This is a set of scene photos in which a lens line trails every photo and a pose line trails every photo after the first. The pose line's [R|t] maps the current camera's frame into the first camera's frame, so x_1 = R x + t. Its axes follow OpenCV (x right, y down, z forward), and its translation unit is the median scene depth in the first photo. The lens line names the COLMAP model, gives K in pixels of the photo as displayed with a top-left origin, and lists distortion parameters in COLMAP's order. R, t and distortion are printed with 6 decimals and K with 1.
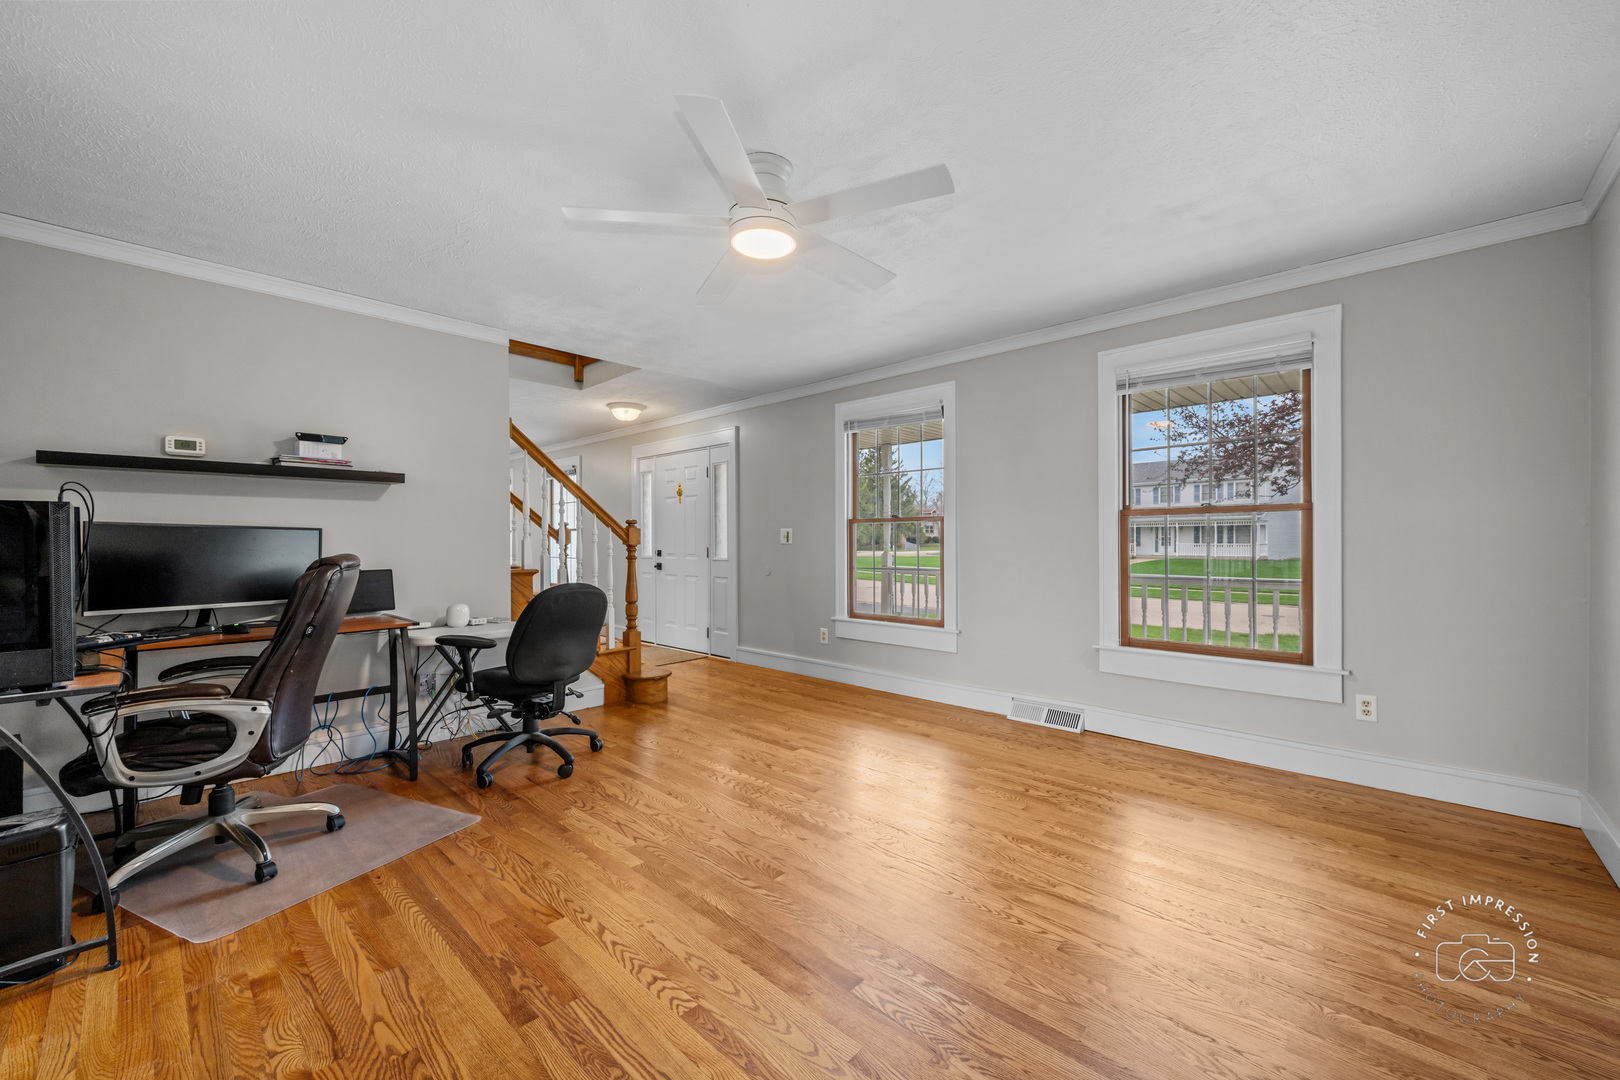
lens RADIAL K [[632.9, 0, 816.7], [0, 632.9, 541.7], [0, 0, 1]] dist [-0.001439, 0.000438]
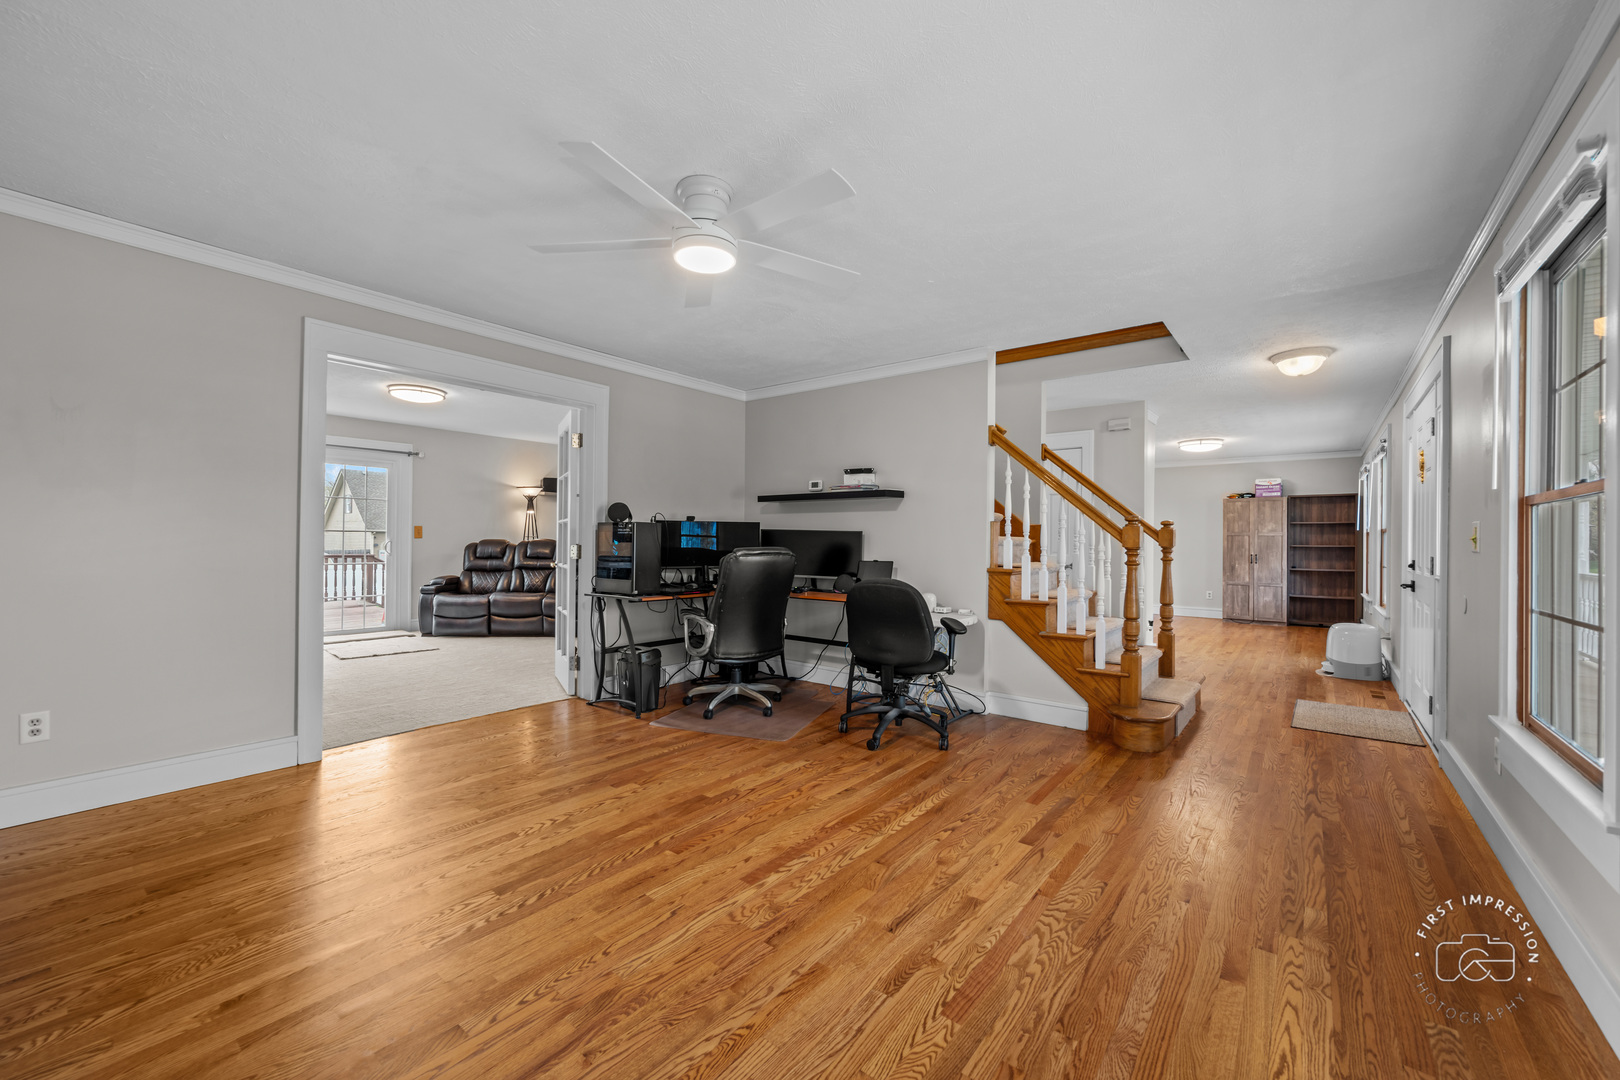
lens RADIAL K [[632.9, 0, 816.7], [0, 632.9, 541.7], [0, 0, 1]] dist [-0.001439, 0.000438]
pose [[0.090946, 0.006367, -0.995835, 0.820508], [-0.010150, 0.999934, 0.005466, -0.005214], [0.995804, 0.009610, 0.091005, 0.908705]]
